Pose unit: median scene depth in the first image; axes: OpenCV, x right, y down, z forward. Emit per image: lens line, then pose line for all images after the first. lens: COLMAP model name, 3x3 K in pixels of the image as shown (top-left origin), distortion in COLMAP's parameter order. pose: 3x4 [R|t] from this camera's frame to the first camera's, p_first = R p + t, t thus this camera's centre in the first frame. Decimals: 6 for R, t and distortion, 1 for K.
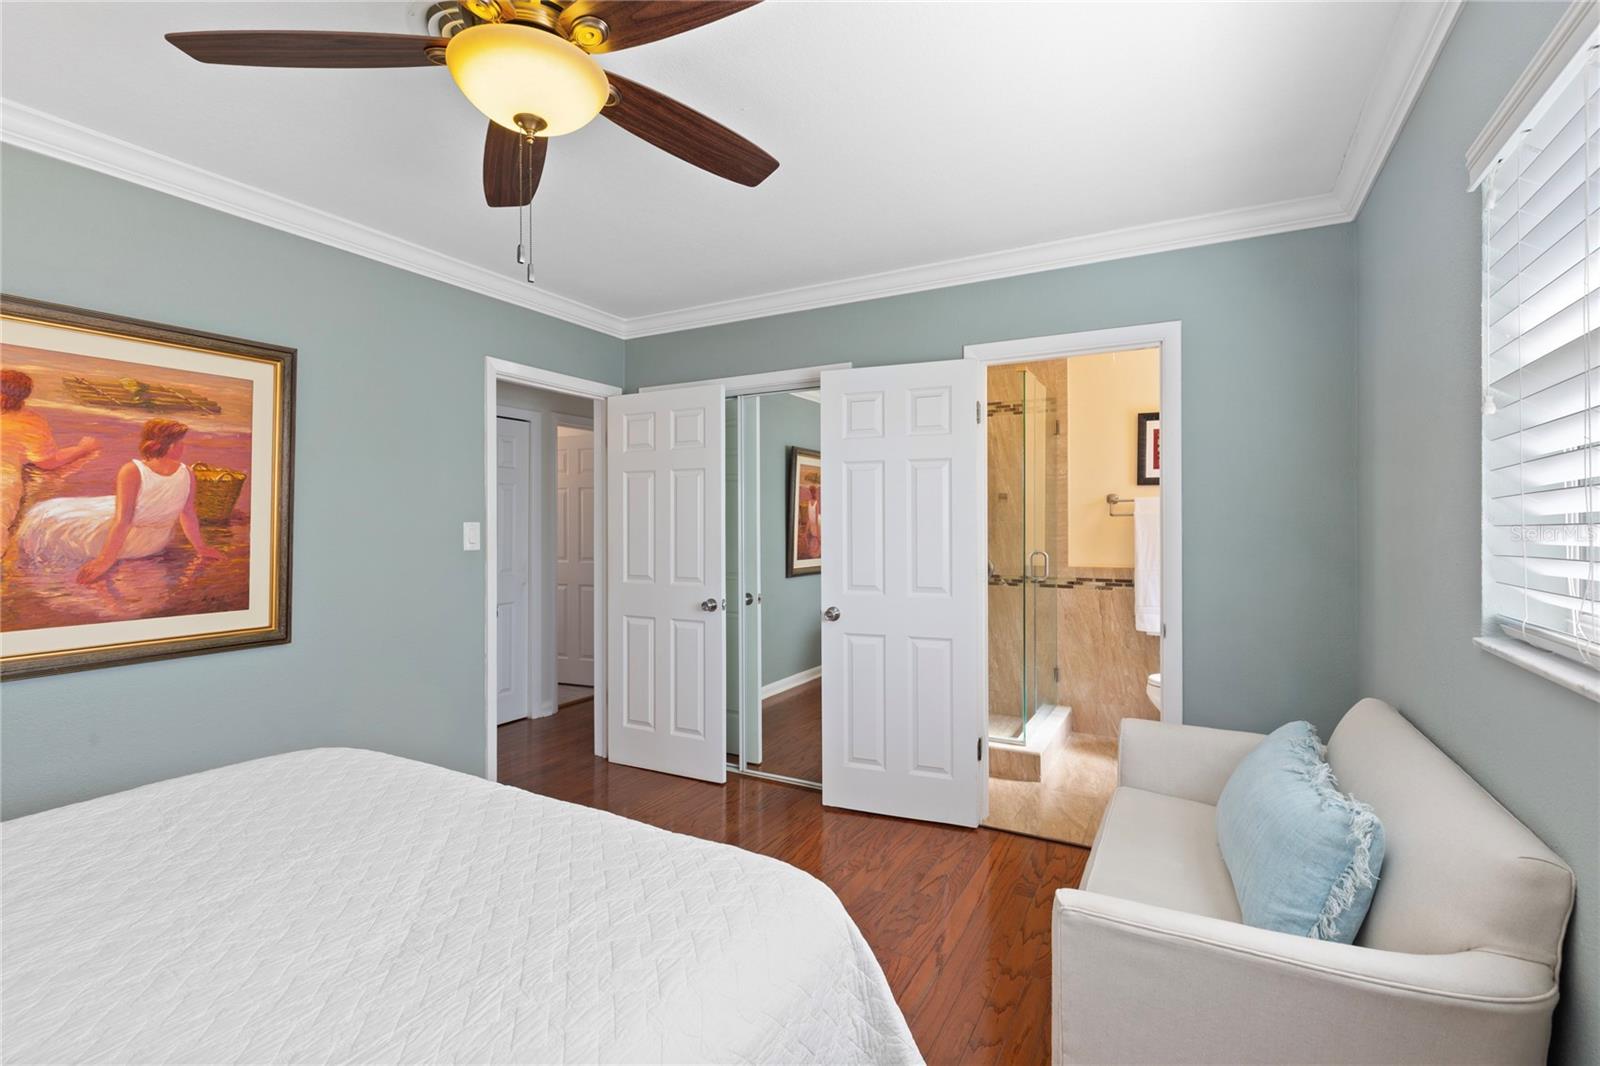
lens RADIAL K [[730.0, 0, 799.6], [0, 730.0, 531.5], [0, 0, 1]] dist [0.009282, -0.000986]
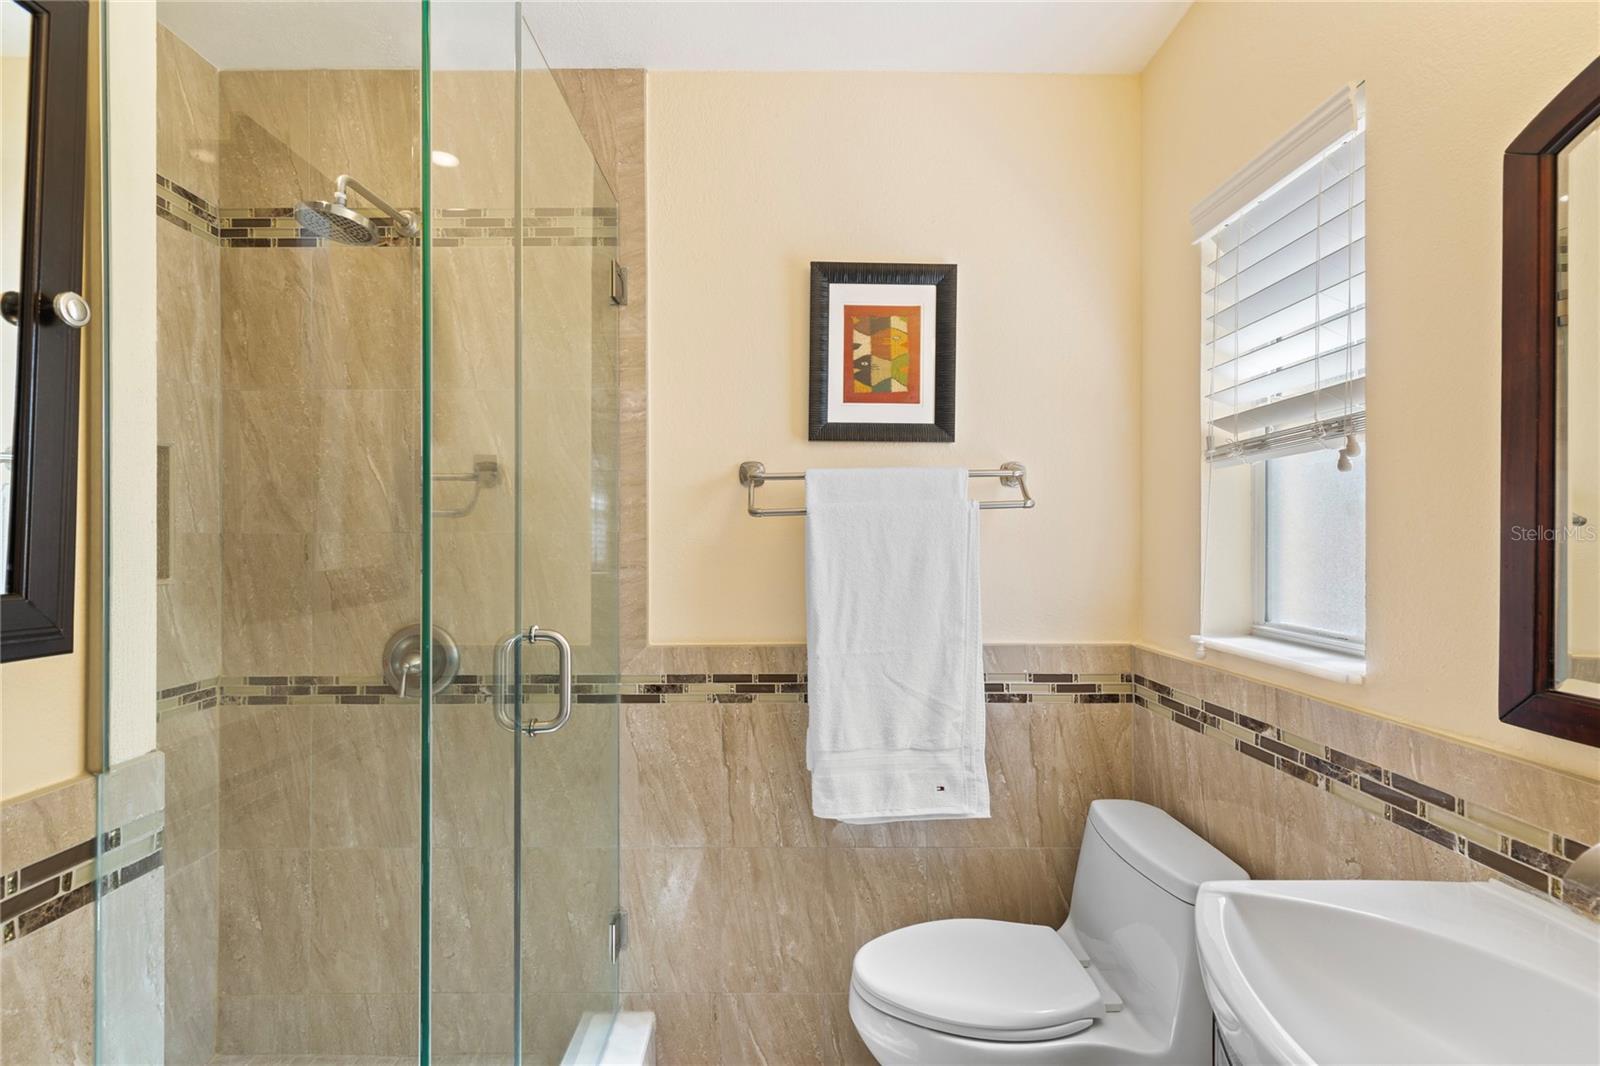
lens RADIAL K [[730.0, 0, 784.0], [0, 730.0, 536.7], [0, 0, 1]] dist [0.009282, -0.000986]
pose [[0.875809, 0.005687, 0.482624, 0.247636], [0.003190, 0.999841, -0.017572, -0.003081], [-0.482647, 0.016929, 0.875651, 0.635073]]
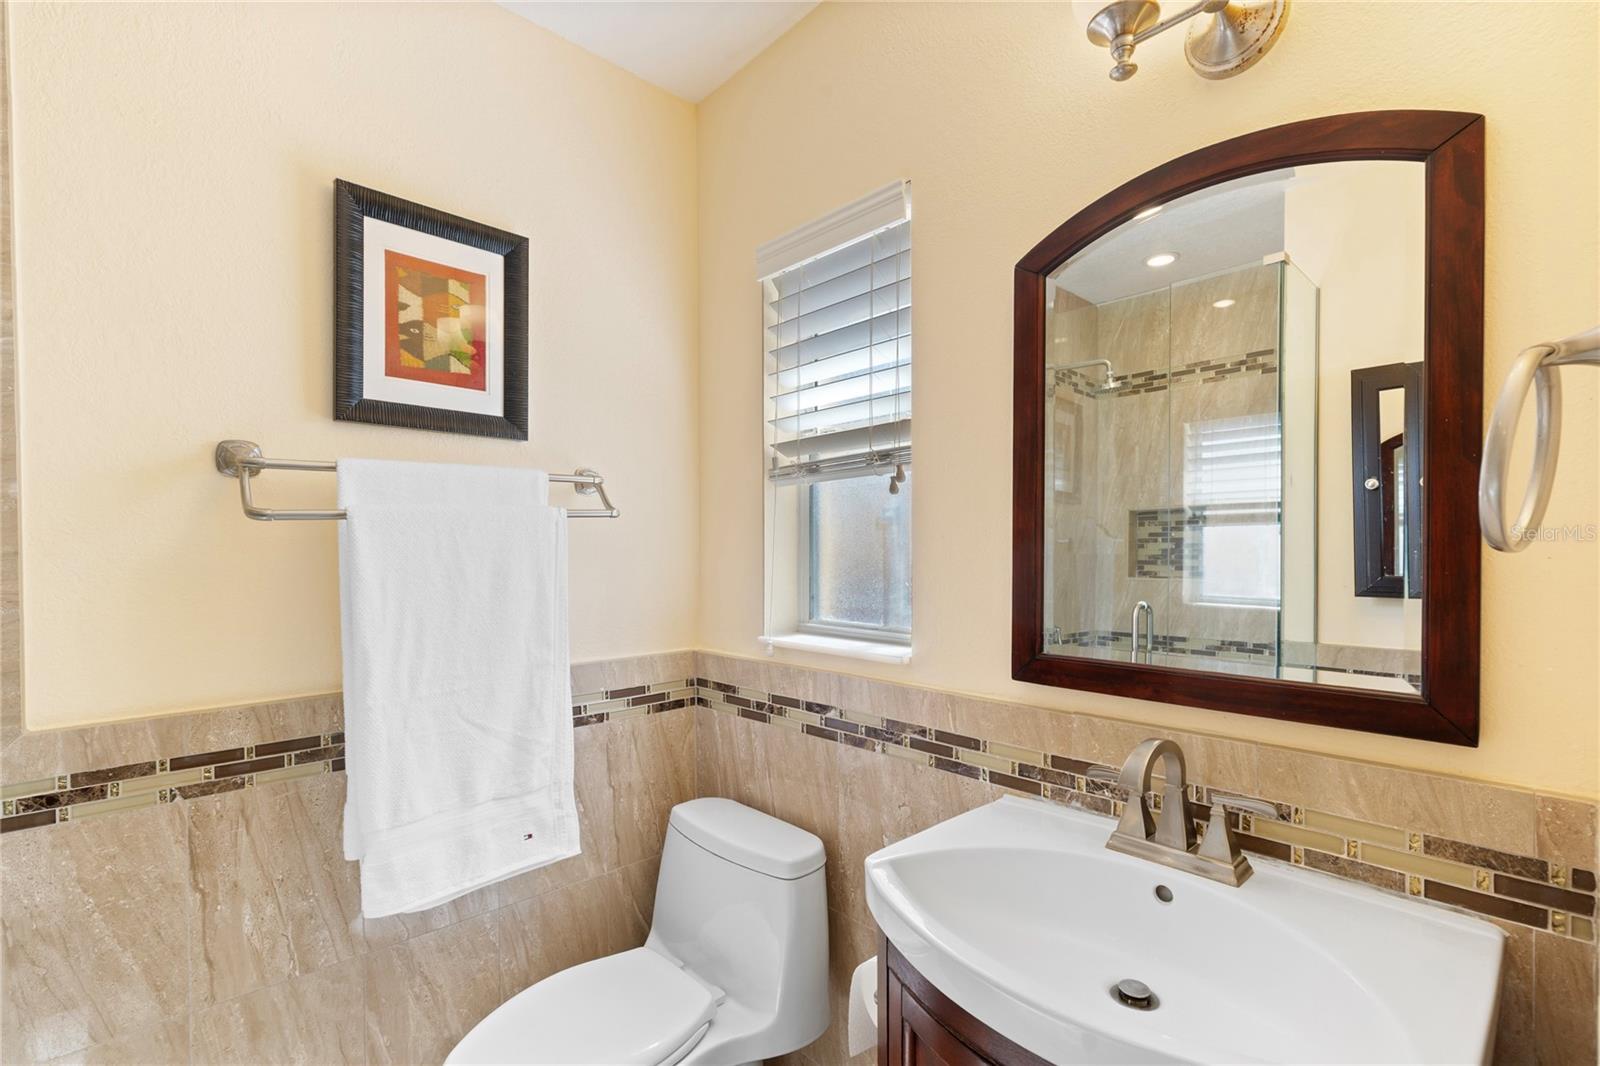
lens RADIAL K [[730.0, 0, 785.7], [0, 730.0, 556.4], [0, 0, 1]] dist [0.009282, -0.000986]
pose [[0.320232, -0.008245, 0.947303, 0.228032], [0.018030, 0.999834, 0.002607, -0.004392], [-0.947167, 0.016245, 0.320328, 0.707346]]
